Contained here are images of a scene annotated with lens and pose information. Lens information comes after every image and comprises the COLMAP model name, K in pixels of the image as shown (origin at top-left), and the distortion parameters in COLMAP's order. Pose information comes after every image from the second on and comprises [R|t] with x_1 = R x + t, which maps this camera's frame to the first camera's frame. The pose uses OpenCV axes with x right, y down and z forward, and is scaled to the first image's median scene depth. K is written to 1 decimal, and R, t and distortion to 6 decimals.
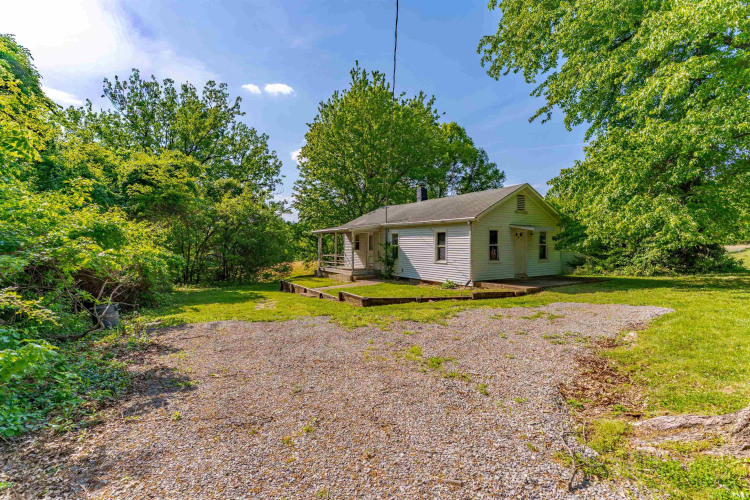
lens RADIAL K [[361.1, 0, 374.4], [0, 361.1, 251.7], [0, 0, 1]] dist [0.008693, -0.000639]
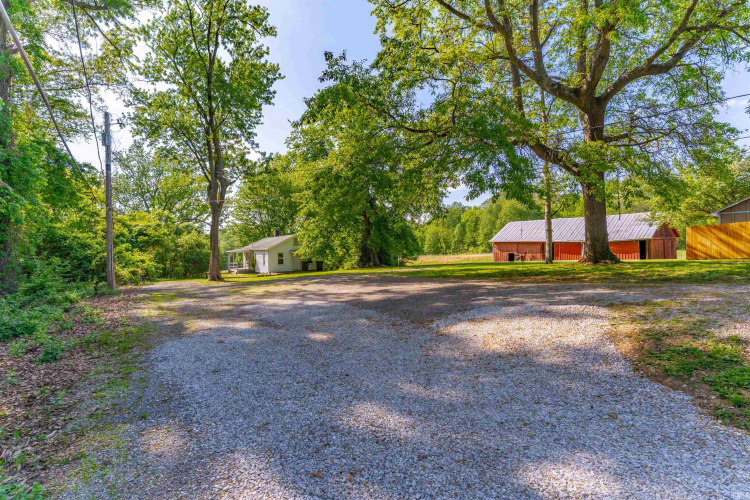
lens RADIAL K [[361.1, 0, 372.3], [0, 361.1, 250.7], [0, 0, 1]] dist [0.008693, -0.000639]
pose [[0.999446, -0.020915, 0.025902, 0.761757], [0.021226, 0.999705, -0.011804, -0.023540], [-0.025648, 0.012347, 0.999595, -1.353741]]
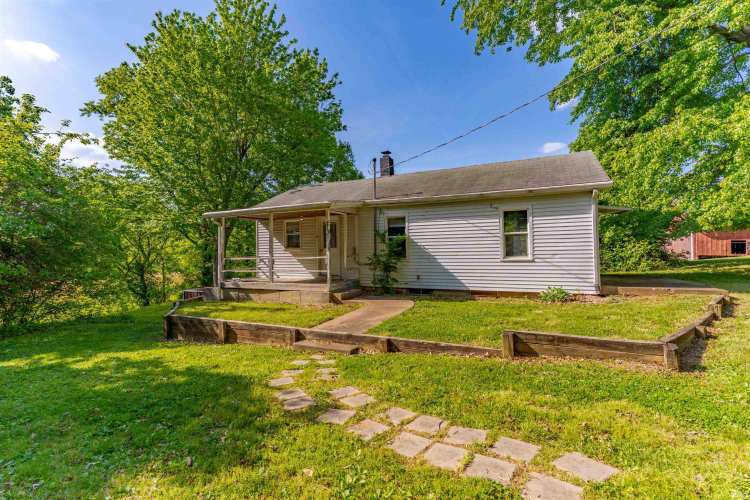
lens RADIAL K [[361.1, 0, 377.9], [0, 361.1, 244.6], [0, 0, 1]] dist [0.008693, -0.000639]
pose [[0.842109, 0.001626, 0.539305, -0.296914], [0.024988, 0.998804, -0.042030, 0.021202], [-0.538728, 0.048869, 0.841061, 0.524534]]
